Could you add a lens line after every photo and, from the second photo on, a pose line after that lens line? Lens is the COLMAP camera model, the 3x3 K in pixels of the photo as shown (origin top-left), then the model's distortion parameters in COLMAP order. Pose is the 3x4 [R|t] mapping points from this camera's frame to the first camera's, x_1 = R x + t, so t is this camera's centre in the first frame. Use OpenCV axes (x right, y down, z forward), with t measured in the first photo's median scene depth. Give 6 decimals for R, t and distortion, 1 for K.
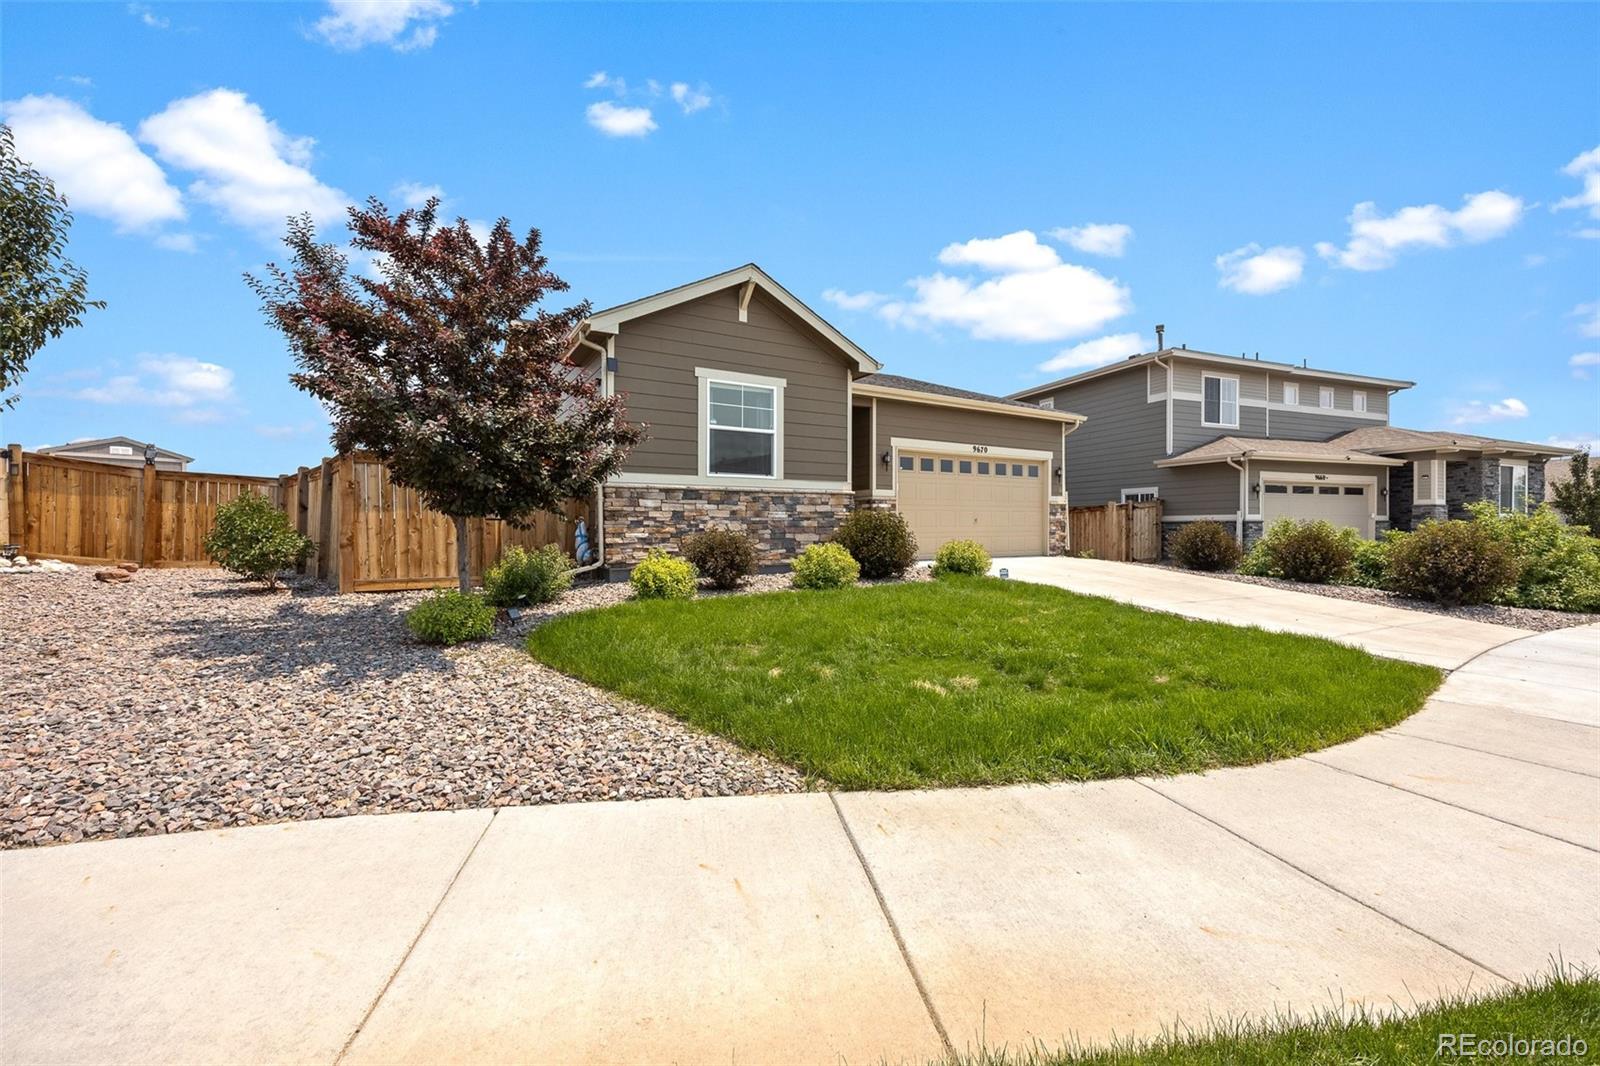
lens RADIAL K [[641.2, 0, 805.7], [0, 641.2, 516.6], [0, 0, 1]] dist [-0.000995, -0.000172]
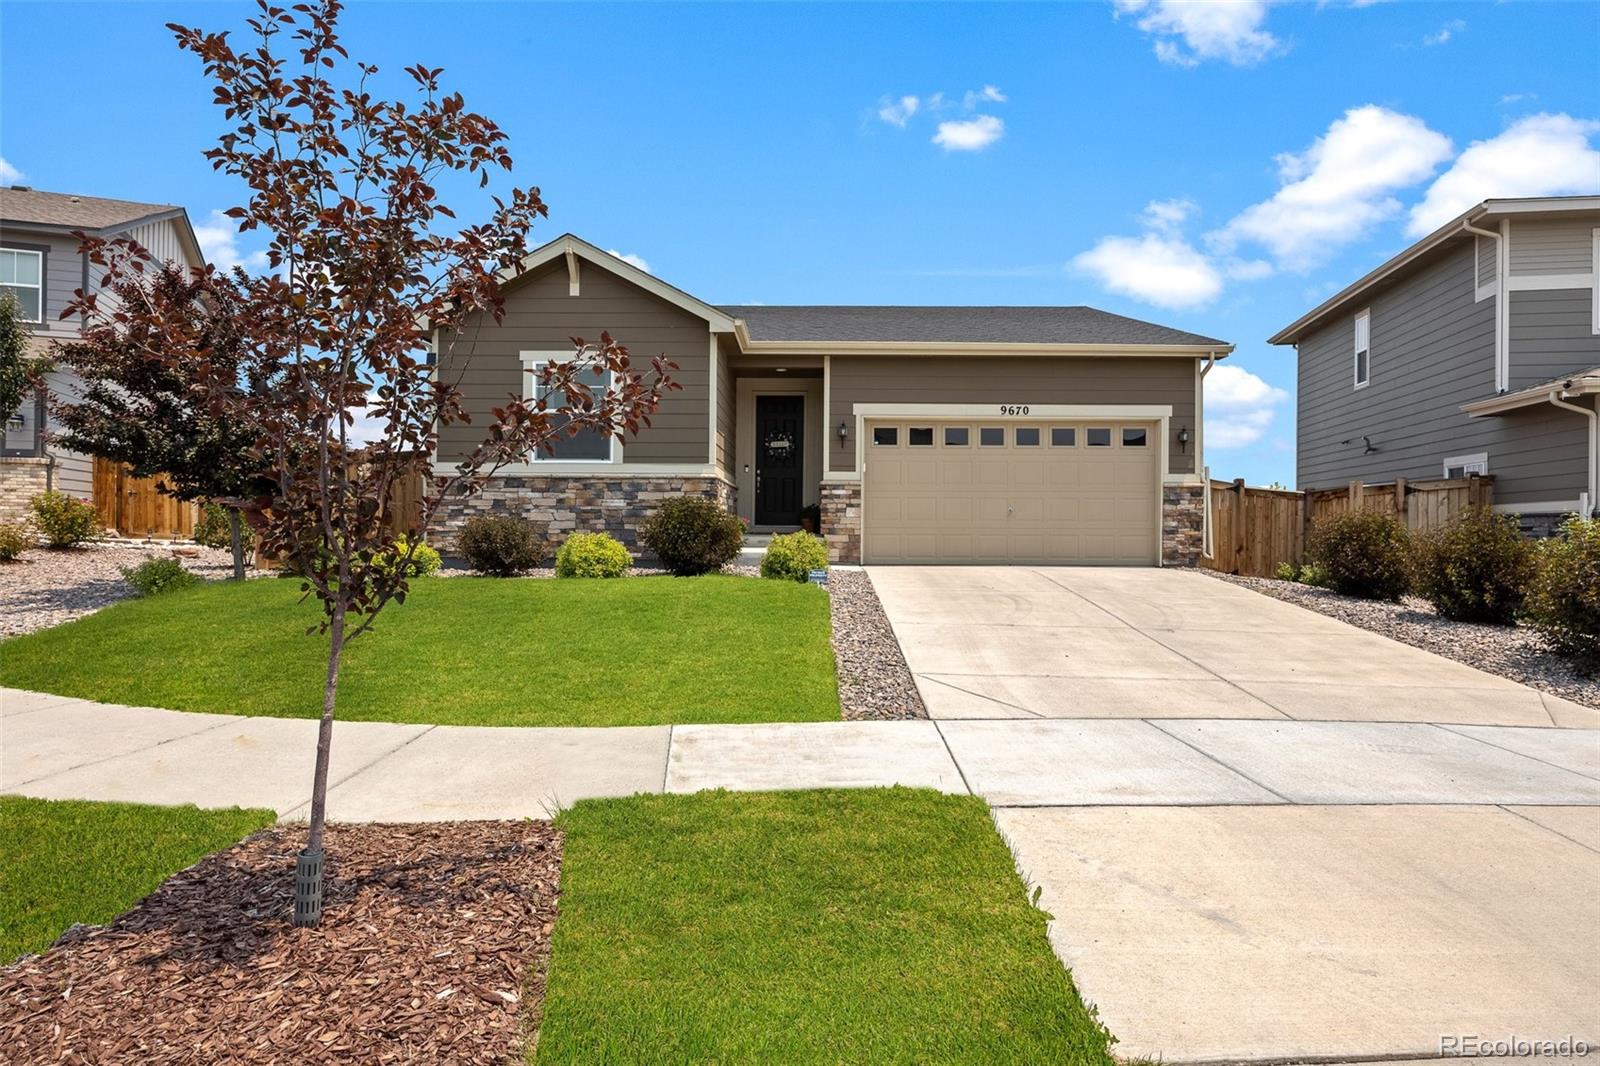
lens RADIAL K [[880.7, 0, 800.0], [0, 880.7, 533.0], [0, 0, 1]] dist [-0.003088, -0.000438]
pose [[0.852700, 0.005595, -0.522370, 0.826369], [0.001264, 0.999918, 0.012773, 0.023847], [0.522399, -0.011552, 0.852623, 0.077167]]
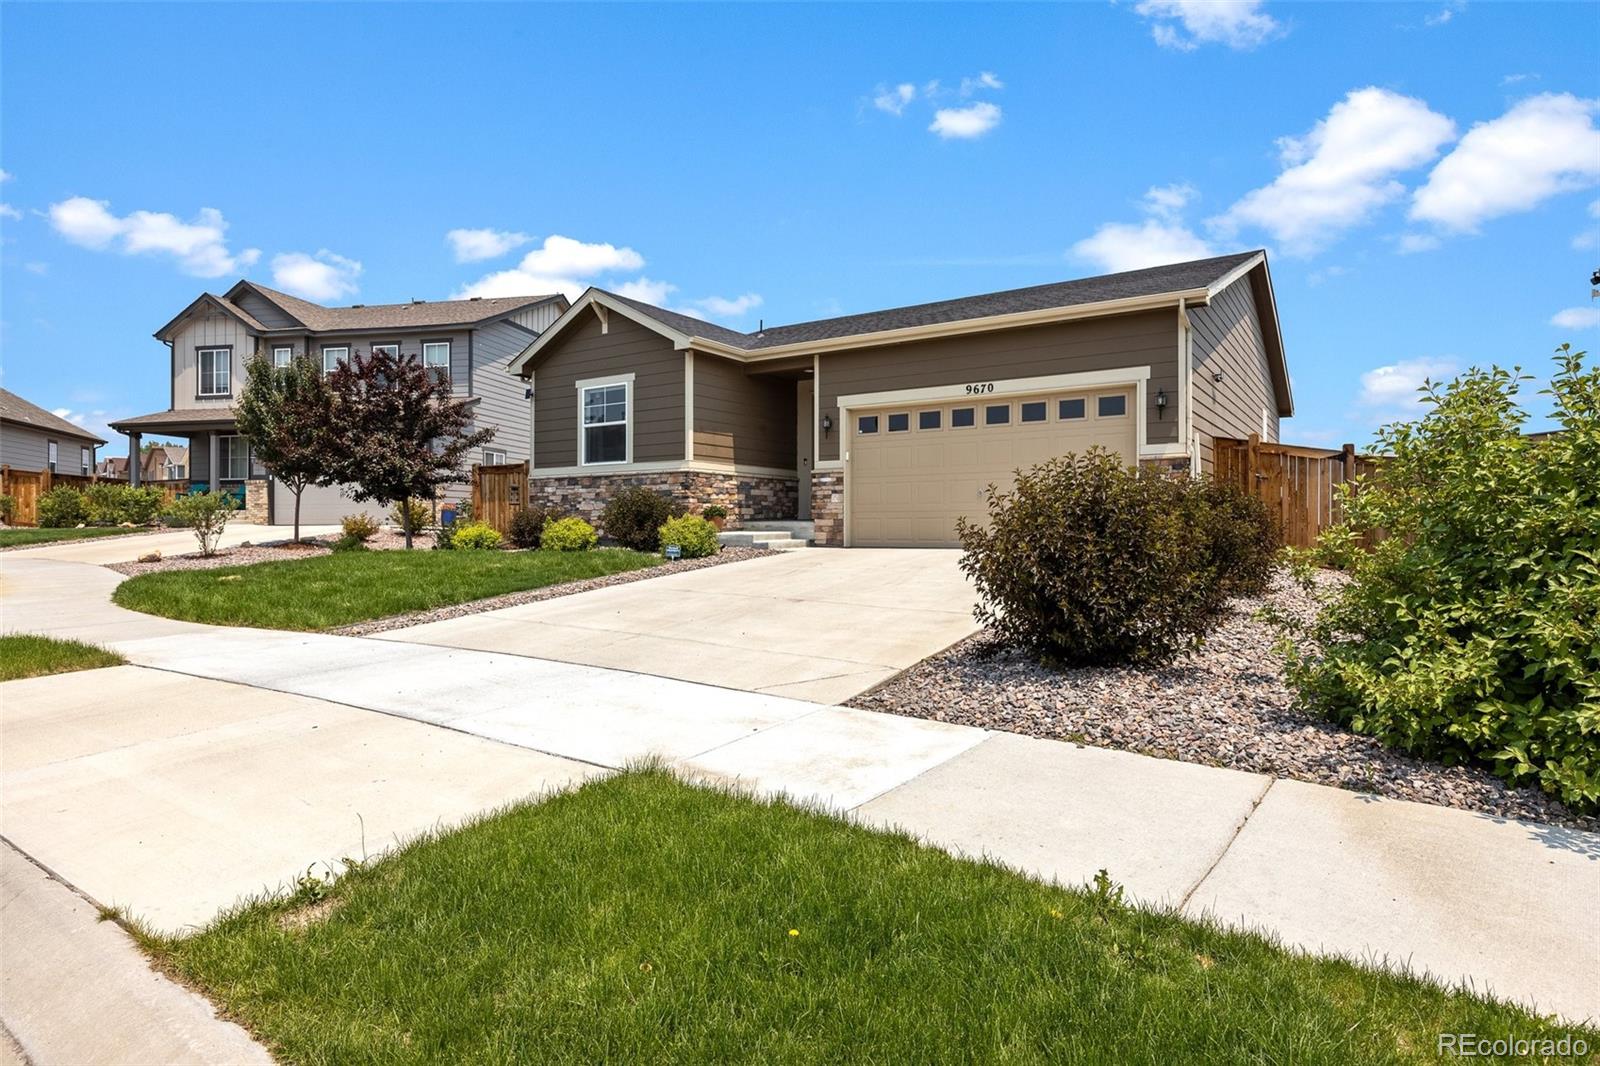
lens RADIAL K [[880.7, 0, 800.0], [0, 880.7, 533.0], [0, 0, 1]] dist [-0.003088, -0.000438]
pose [[0.420944, 0.005326, -0.907071, 1.494235], [0.013108, 0.999843, 0.011954, 0.049689], [0.906992, -0.016921, 0.420808, 0.618001]]
